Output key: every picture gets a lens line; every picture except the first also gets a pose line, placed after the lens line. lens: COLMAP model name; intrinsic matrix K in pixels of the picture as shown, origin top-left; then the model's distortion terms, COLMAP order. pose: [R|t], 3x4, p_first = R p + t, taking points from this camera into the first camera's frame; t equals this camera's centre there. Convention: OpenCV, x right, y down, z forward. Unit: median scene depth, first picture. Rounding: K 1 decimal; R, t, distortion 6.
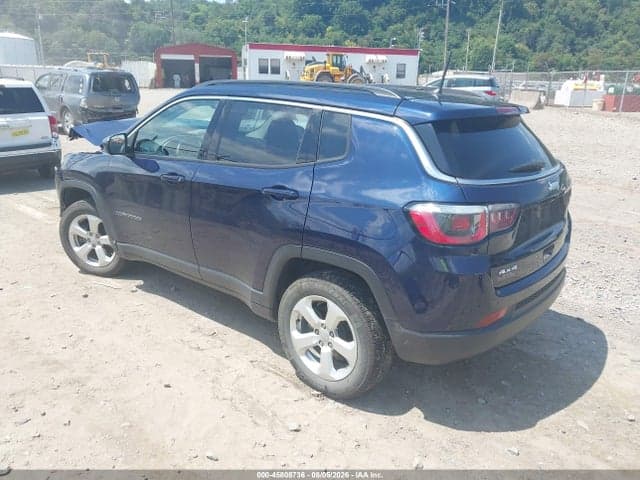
lens RADIAL K [[509.5, 0, 320.0], [0, 509.5, 240.0], [0, 0, 1]] dist [0.039788, -0.006784]
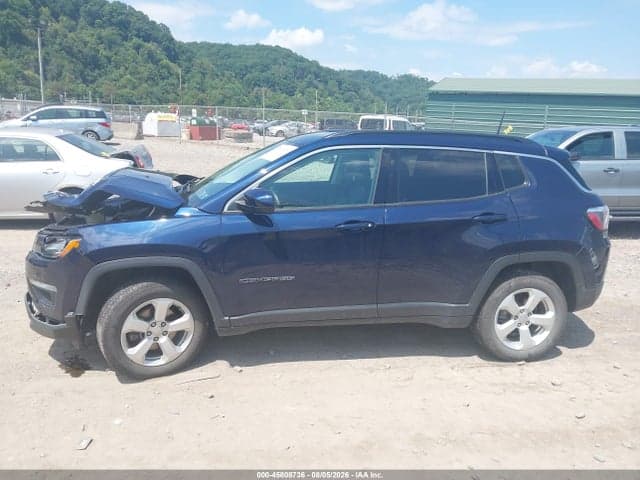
lens RADIAL K [[509.5, 0, 320.0], [0, 509.5, 240.0], [0, 0, 1]] dist [0.039788, -0.006784]
pose [[0.667289, -0.175008, 0.723946, -0.827789], [0.212701, 0.976300, 0.039957, -0.115402], [-0.713781, 0.127321, 0.688699, 0.273616]]
